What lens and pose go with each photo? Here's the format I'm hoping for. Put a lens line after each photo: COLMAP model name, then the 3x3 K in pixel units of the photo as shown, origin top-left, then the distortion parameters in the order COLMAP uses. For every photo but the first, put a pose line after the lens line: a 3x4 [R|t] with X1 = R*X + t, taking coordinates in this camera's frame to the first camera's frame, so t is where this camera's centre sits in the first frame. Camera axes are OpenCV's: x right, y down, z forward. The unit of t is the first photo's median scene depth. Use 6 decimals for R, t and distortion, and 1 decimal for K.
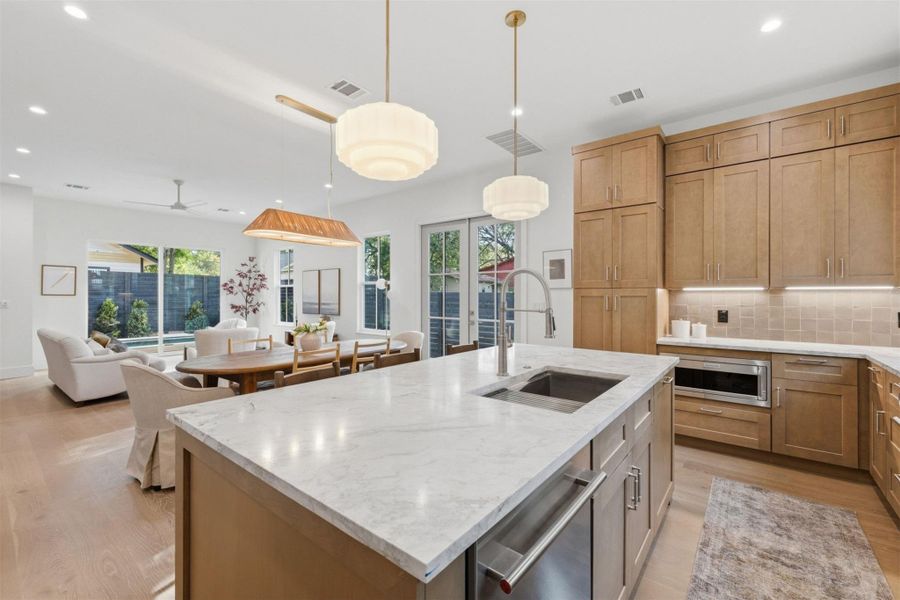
lens RADIAL K [[395.3, 0, 441.4], [0, 395.3, 294.8], [0, 0, 1]] dist [0.016253, -0.001334]
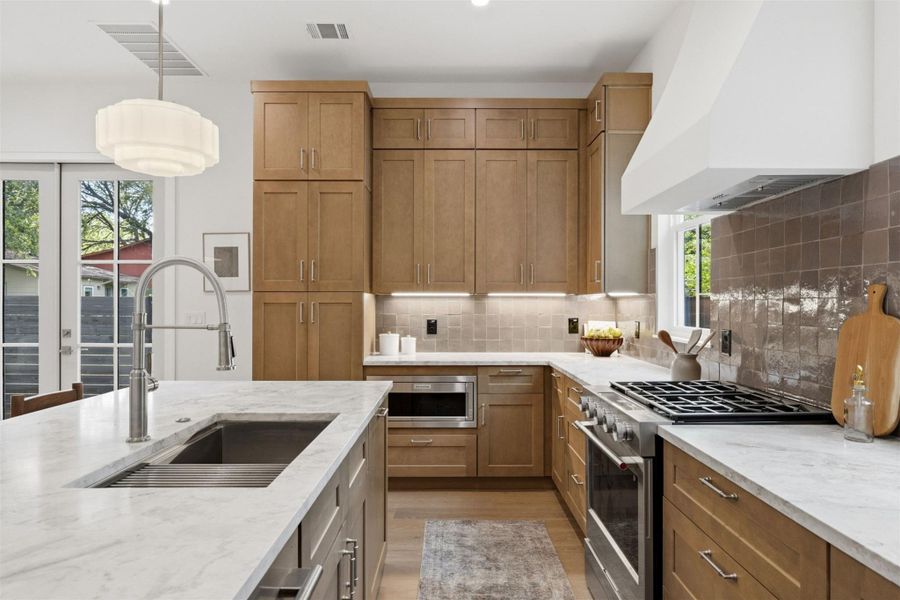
lens RADIAL K [[539.7, 0, 444.0], [0, 539.7, 301.9], [0, 0, 1]] dist [-0.002330, 0.000263]
pose [[0.762544, 0.000751, 0.646936, -0.012787], [-0.002098, 0.999997, 0.001312, -0.000440], [-0.646933, -0.002358, 0.762543, 0.108267]]
